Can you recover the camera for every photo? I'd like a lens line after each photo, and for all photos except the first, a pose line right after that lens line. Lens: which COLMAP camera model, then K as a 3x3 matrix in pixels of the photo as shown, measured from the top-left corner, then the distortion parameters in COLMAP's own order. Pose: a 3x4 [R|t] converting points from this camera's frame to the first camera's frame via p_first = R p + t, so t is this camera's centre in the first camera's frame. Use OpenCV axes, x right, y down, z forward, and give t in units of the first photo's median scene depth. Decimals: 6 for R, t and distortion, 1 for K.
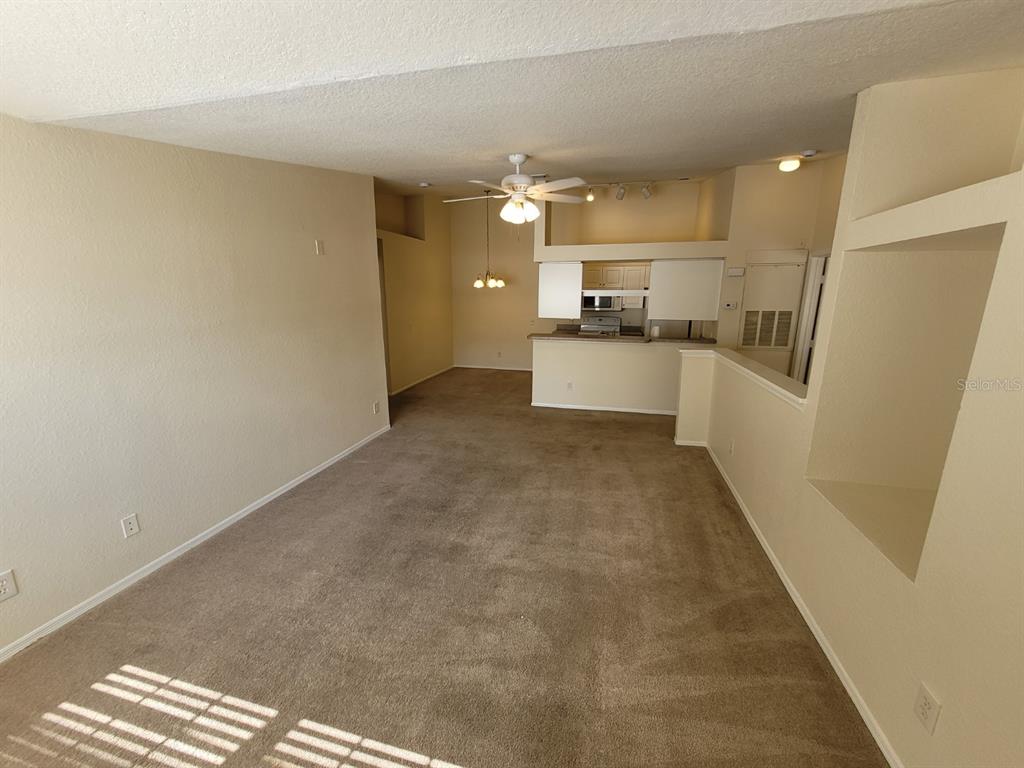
lens RADIAL K [[398.3, 0, 511.0], [0, 398.3, 381.8], [0, 0, 1]] dist [-0.001626, -0.000117]
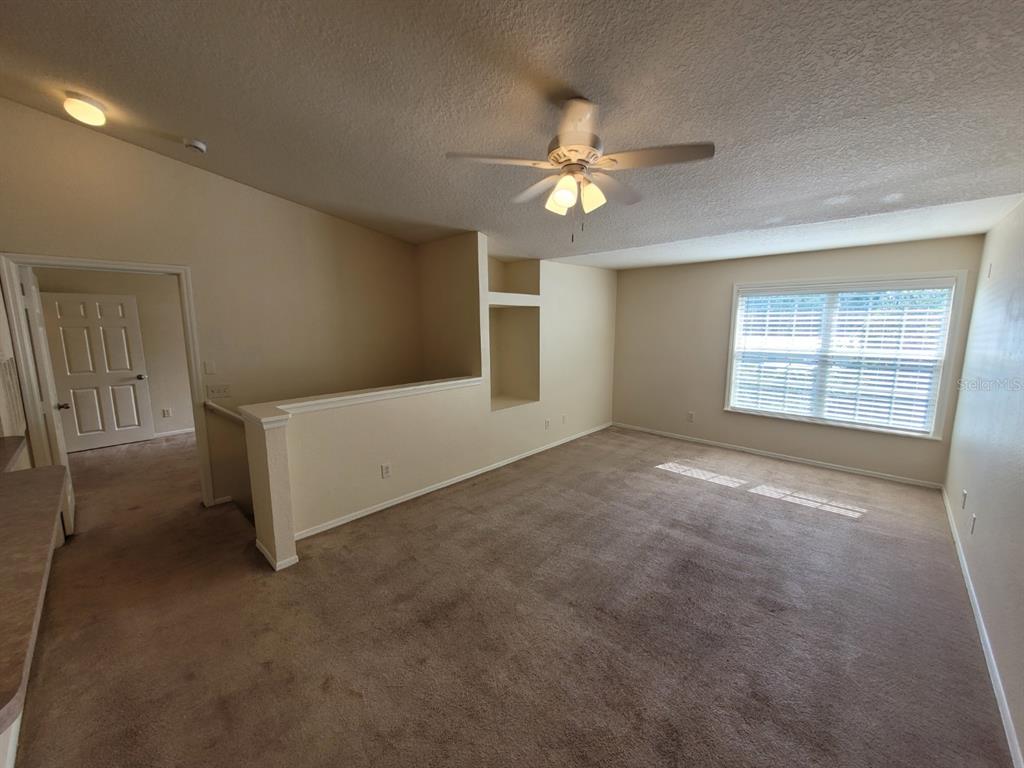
lens RADIAL K [[398.3, 0, 510.4], [0, 398.3, 382.3], [0, 0, 1]] dist [-0.001626, -0.000117]
pose [[-0.868736, -0.074231, 0.489681, -0.217067], [0.106534, 0.937554, 0.331125, -0.366875], [-0.483682, 0.339828, -0.806578, 1.637082]]
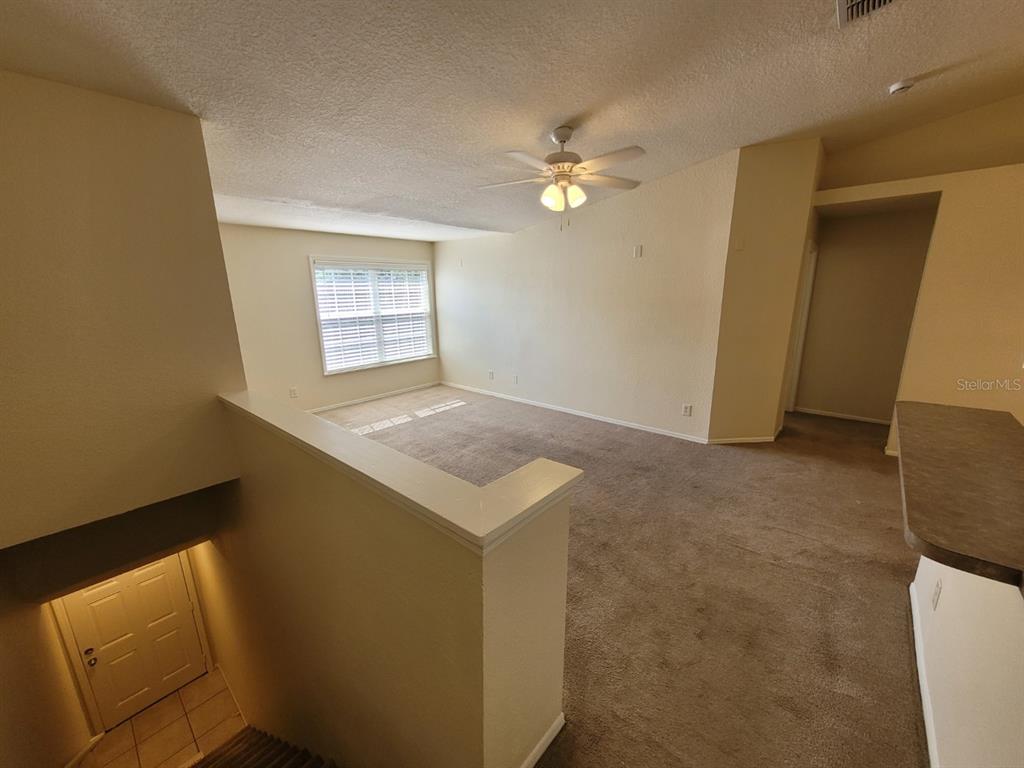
lens RADIAL K [[398.3, 0, 513.7], [0, 398.3, 382.6], [0, 0, 1]] dist [-0.001626, -0.000117]
pose [[-0.453266, 0.209466, -0.866414, 0.896805], [-0.180616, 0.930252, 0.319389, -0.307291], [0.872885, 0.301256, -0.383819, 1.353838]]
